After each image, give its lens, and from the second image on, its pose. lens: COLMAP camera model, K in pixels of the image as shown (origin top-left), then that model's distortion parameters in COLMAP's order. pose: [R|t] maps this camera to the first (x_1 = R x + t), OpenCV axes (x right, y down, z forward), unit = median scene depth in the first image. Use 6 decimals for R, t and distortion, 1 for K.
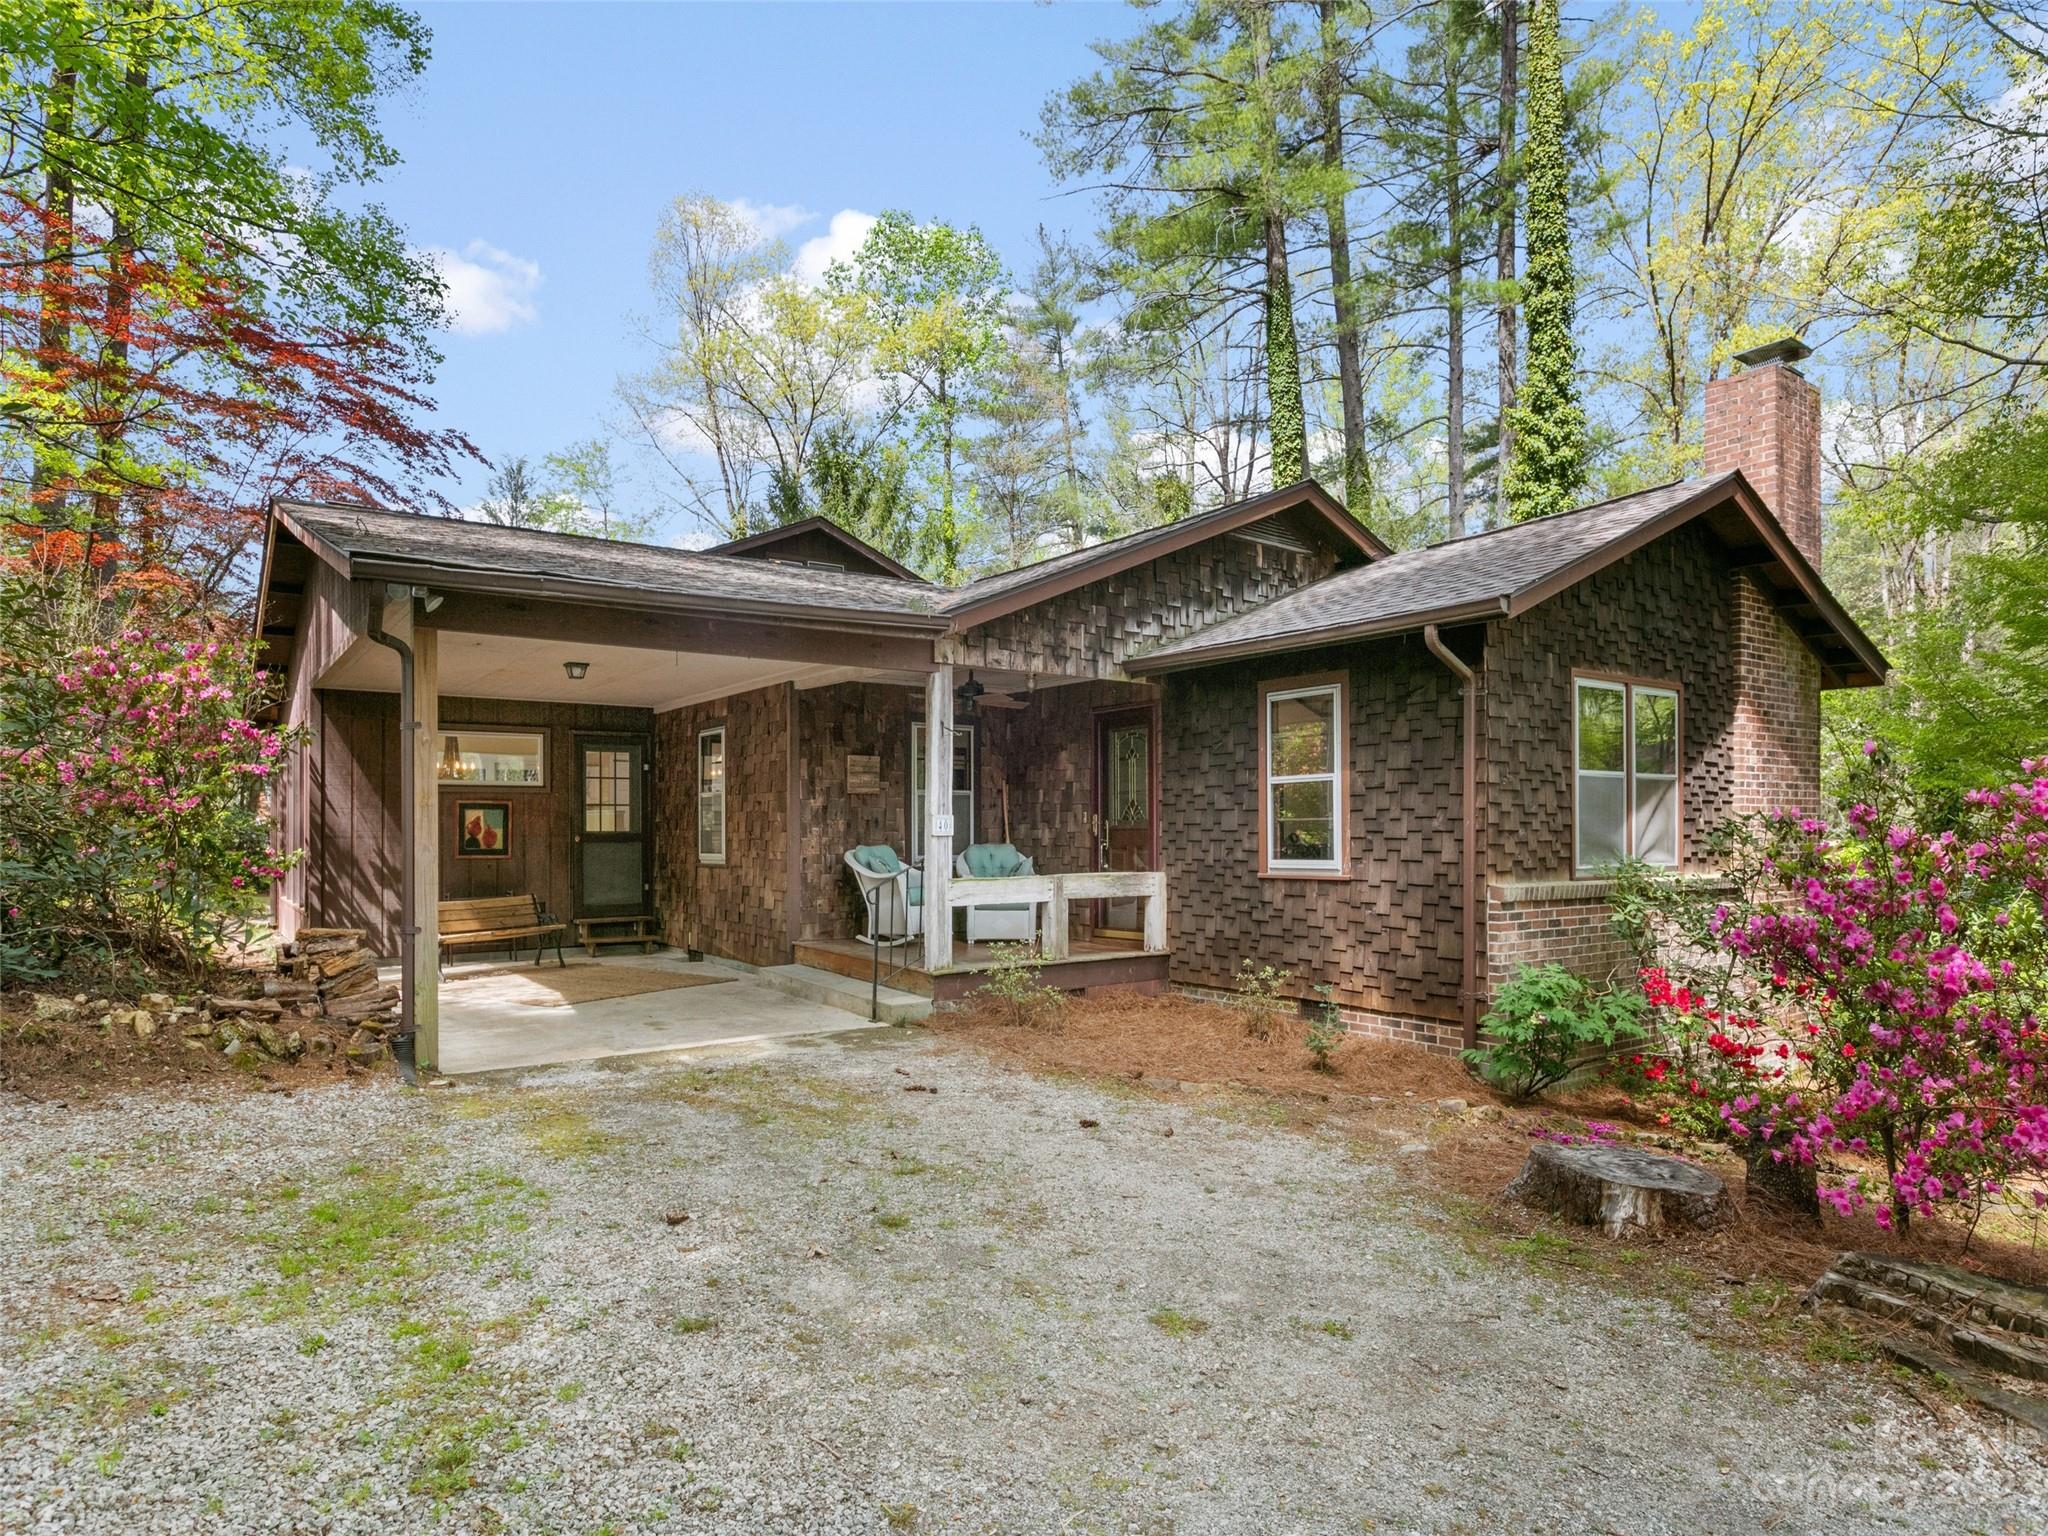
lens RADIAL K [[1213.7, 0, 1021.5], [0, 1213.7, 862.1], [0, 0, 1]] dist [-0.001101, 0.000353]
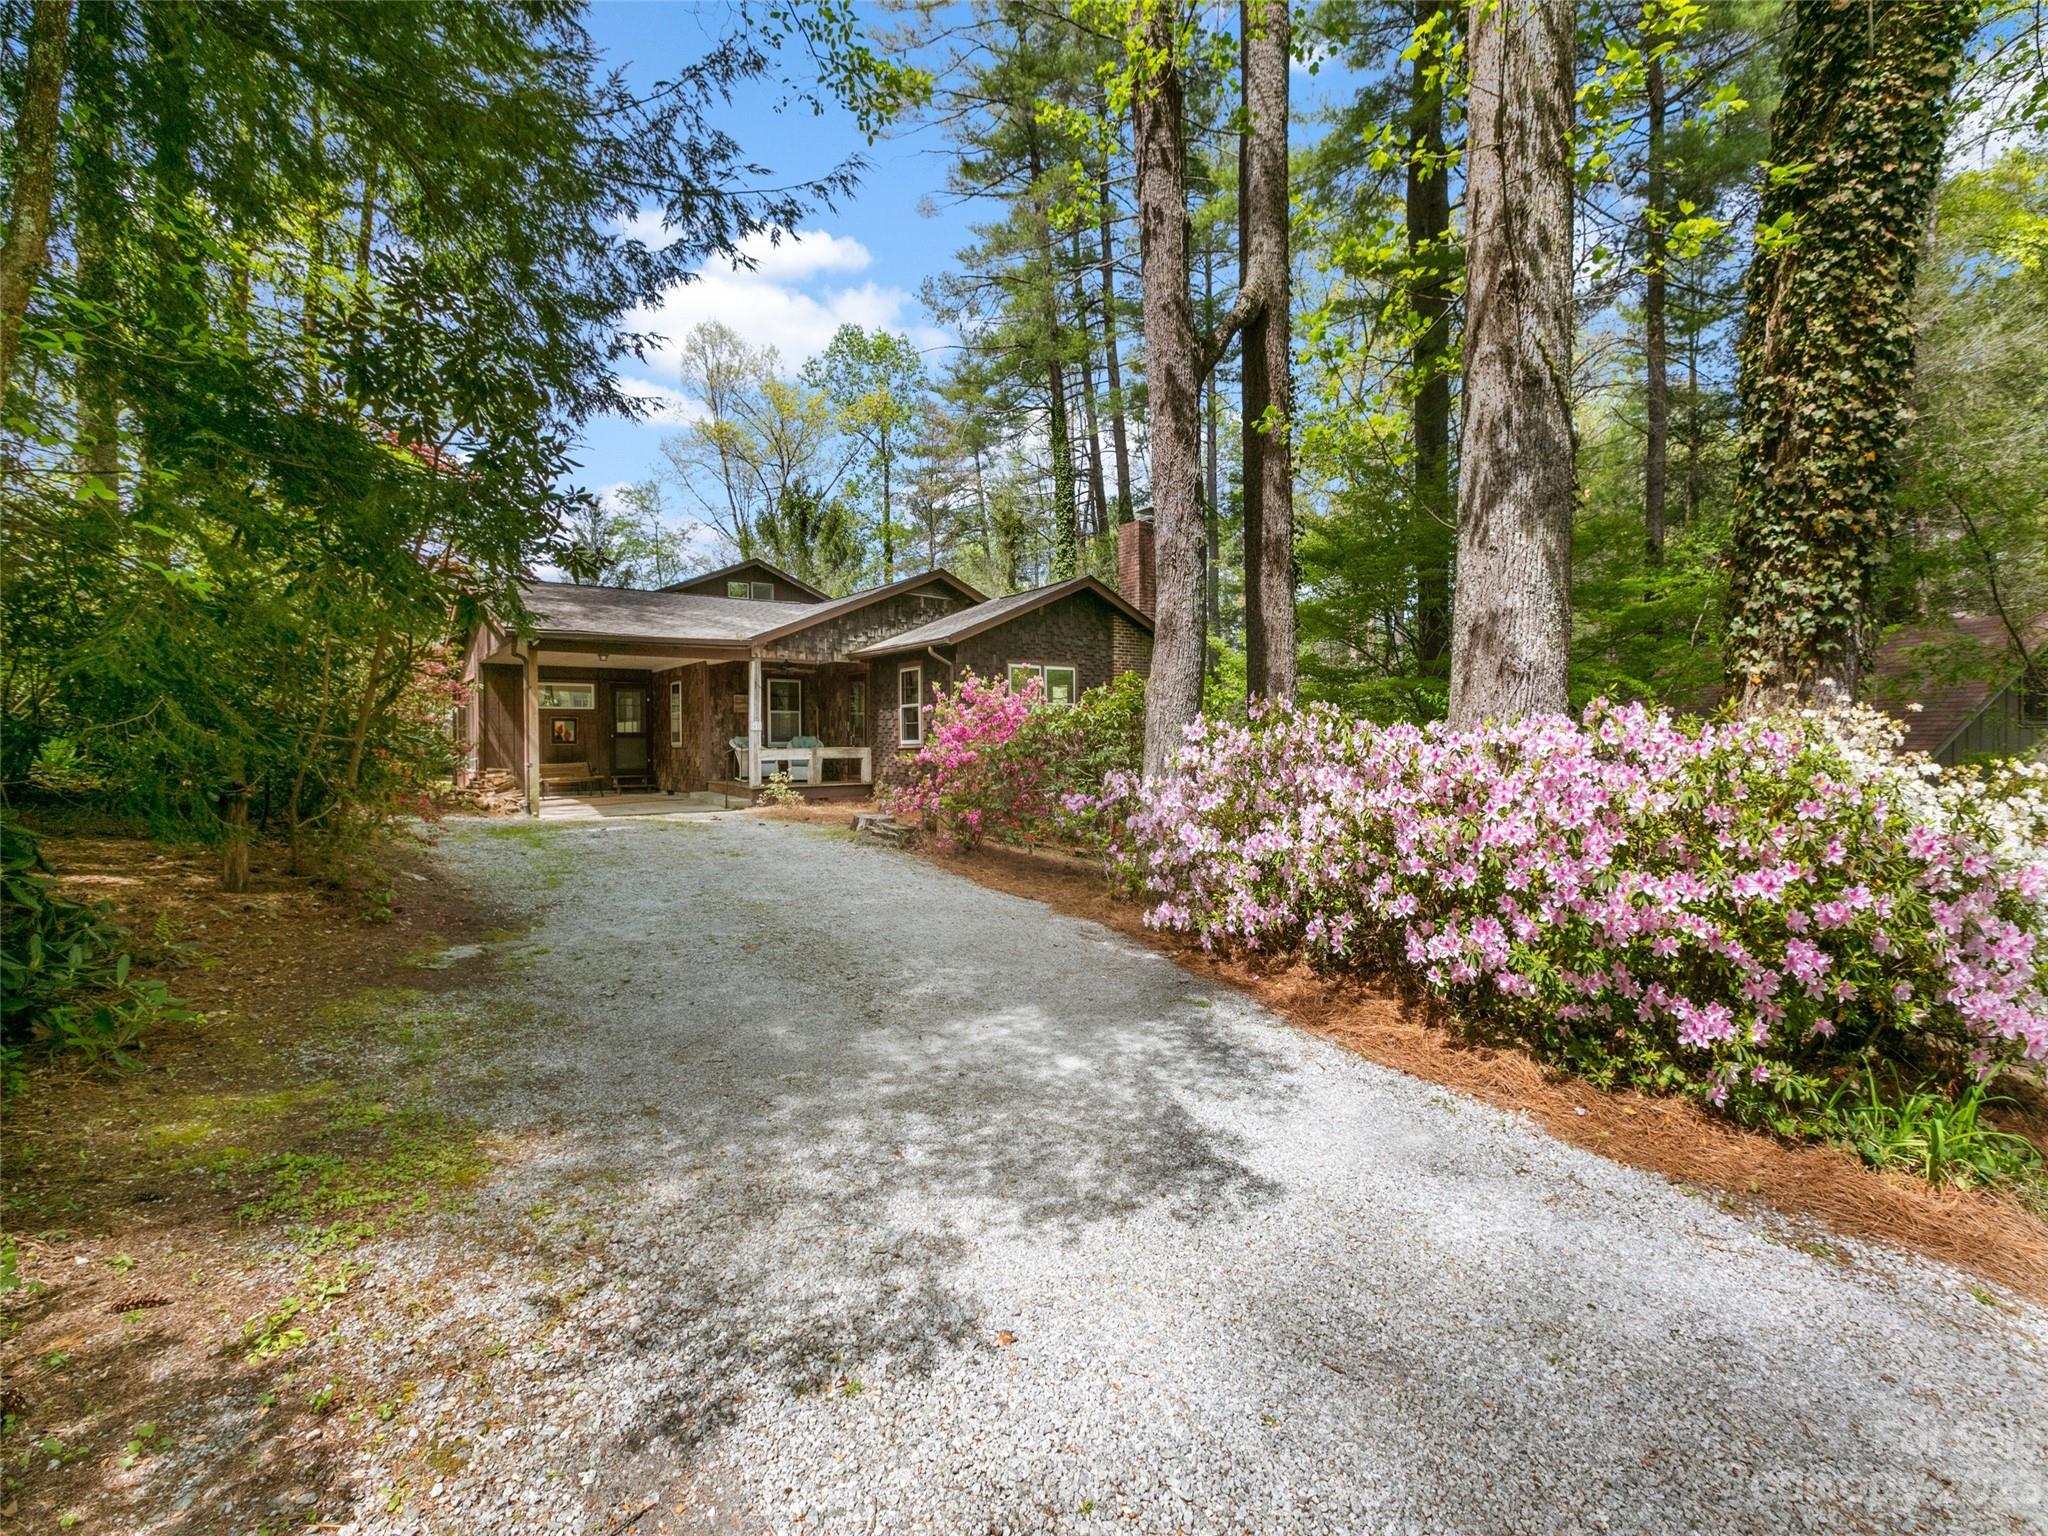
lens RADIAL K [[926.6, 0, 1024.0], [0, 926.6, 768.0], [0, 0, 1]] dist [-0.000891, 0.000060]
pose [[0.999741, -0.005782, 0.022016, 0.288162], [0.005622, 0.999957, 0.007315, 0.027929], [-0.022058, -0.007190, 0.999731, -0.559898]]
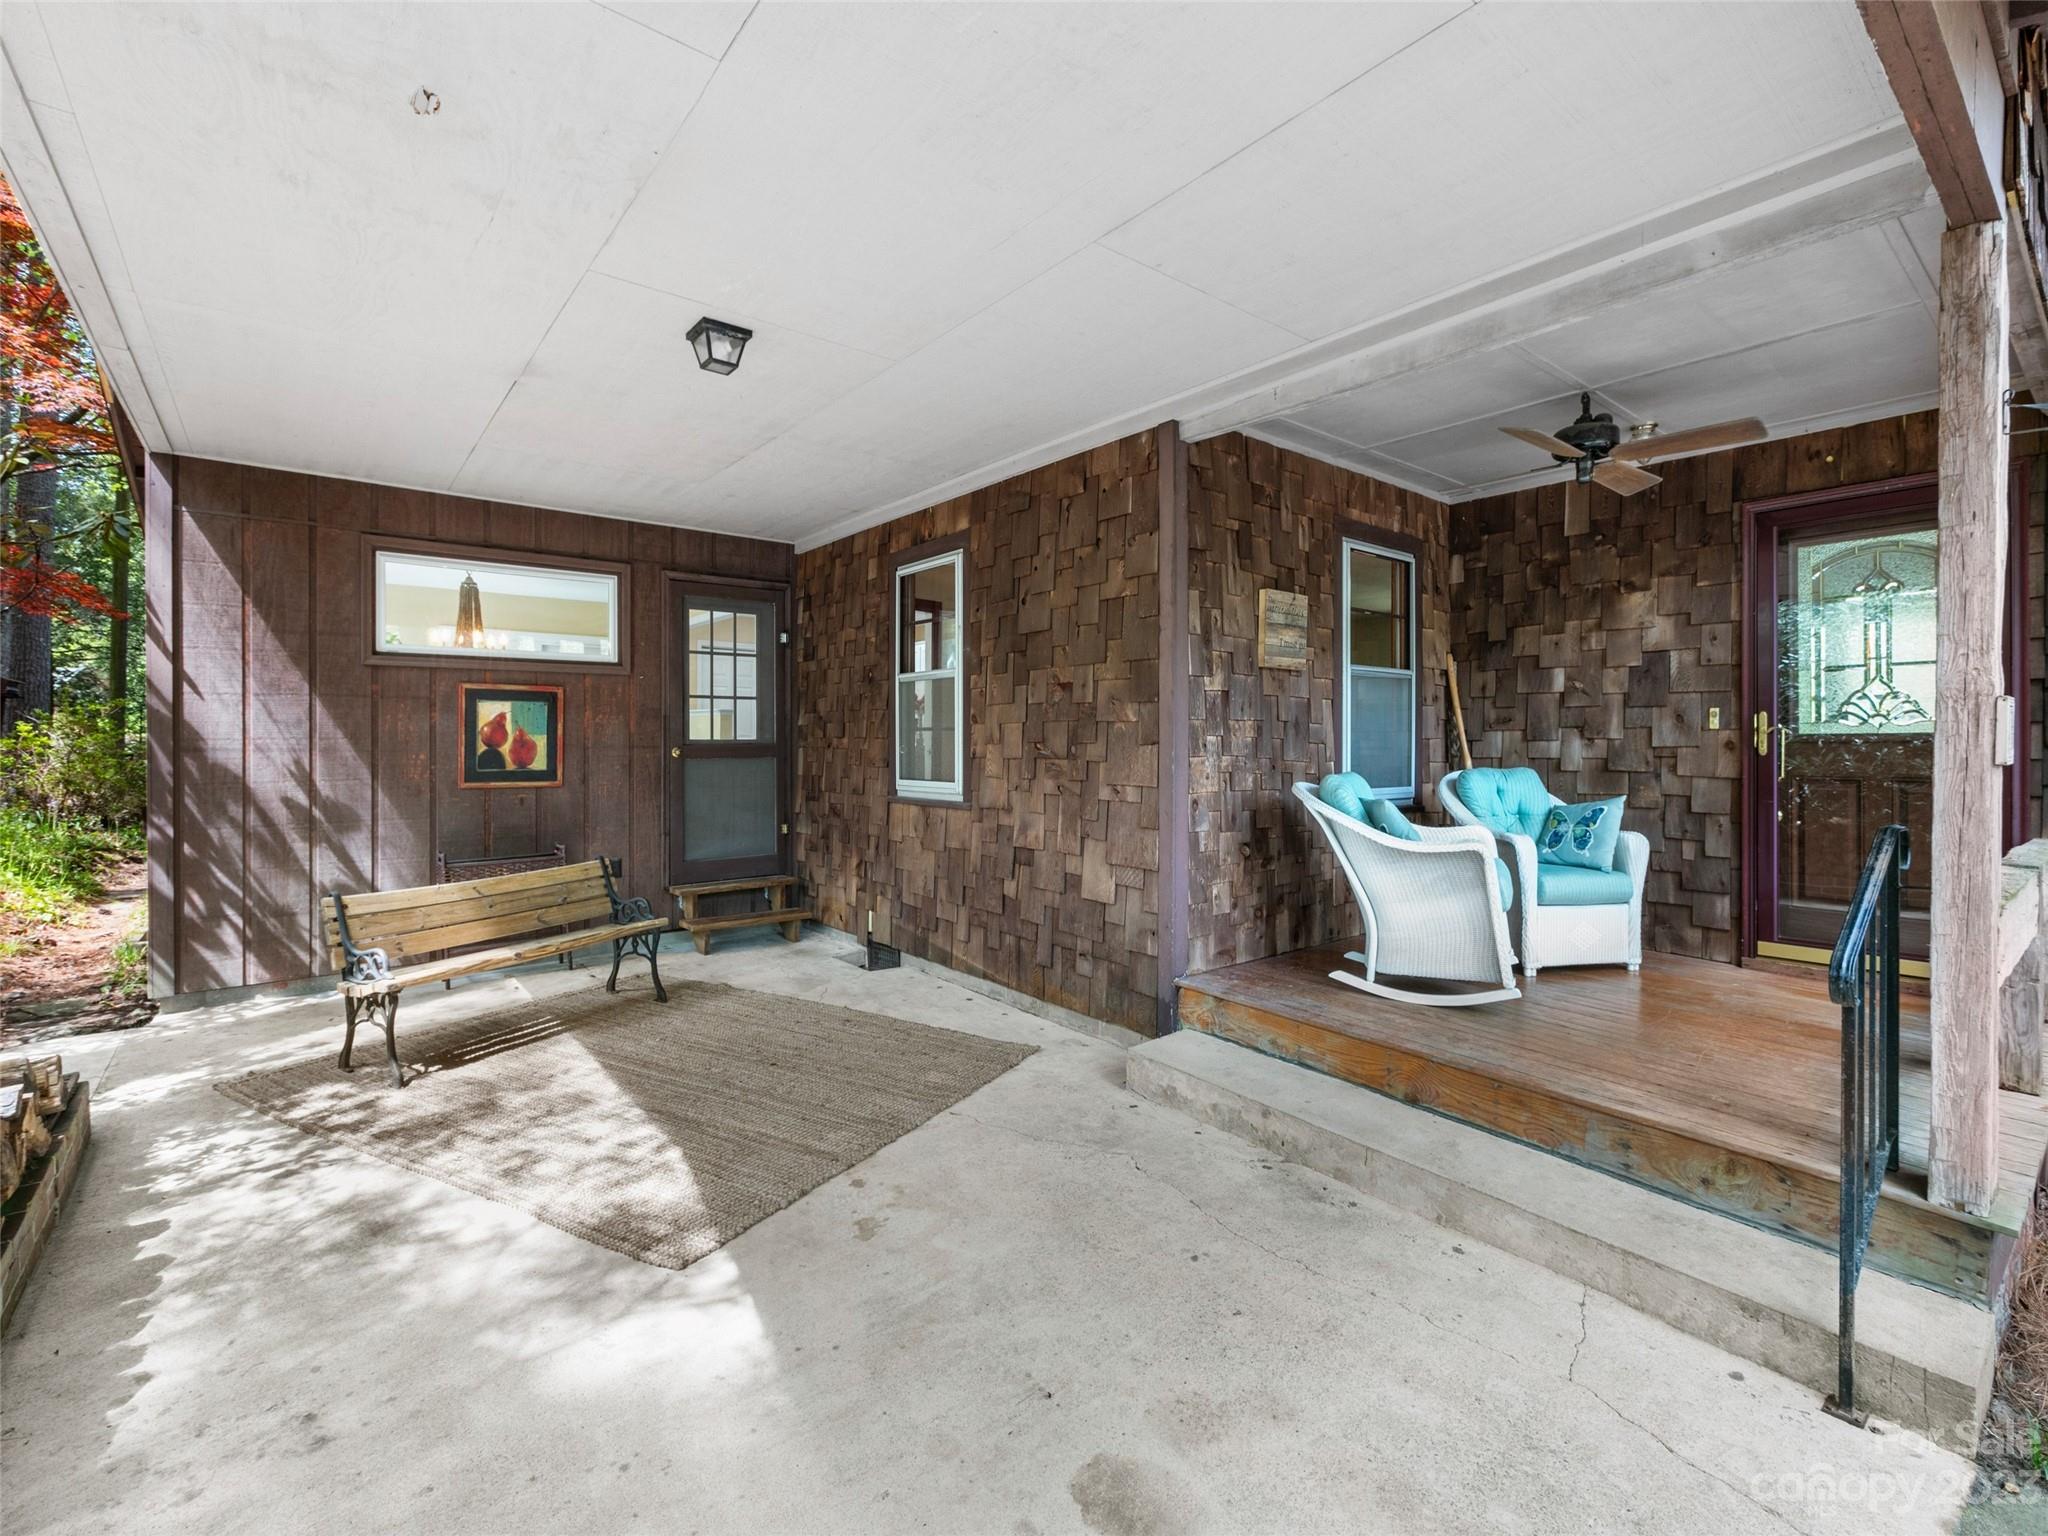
lens RADIAL K [[926.6, 0, 1024.0], [0, 926.6, 768.0], [0, 0, 1]] dist [-0.000891, 0.000060]
pose [[0.998320, 0.002466, 0.057885, -0.230781], [-0.002852, 0.999974, 0.006595, -0.015606], [-0.057868, -0.006749, 0.998301, 0.557652]]
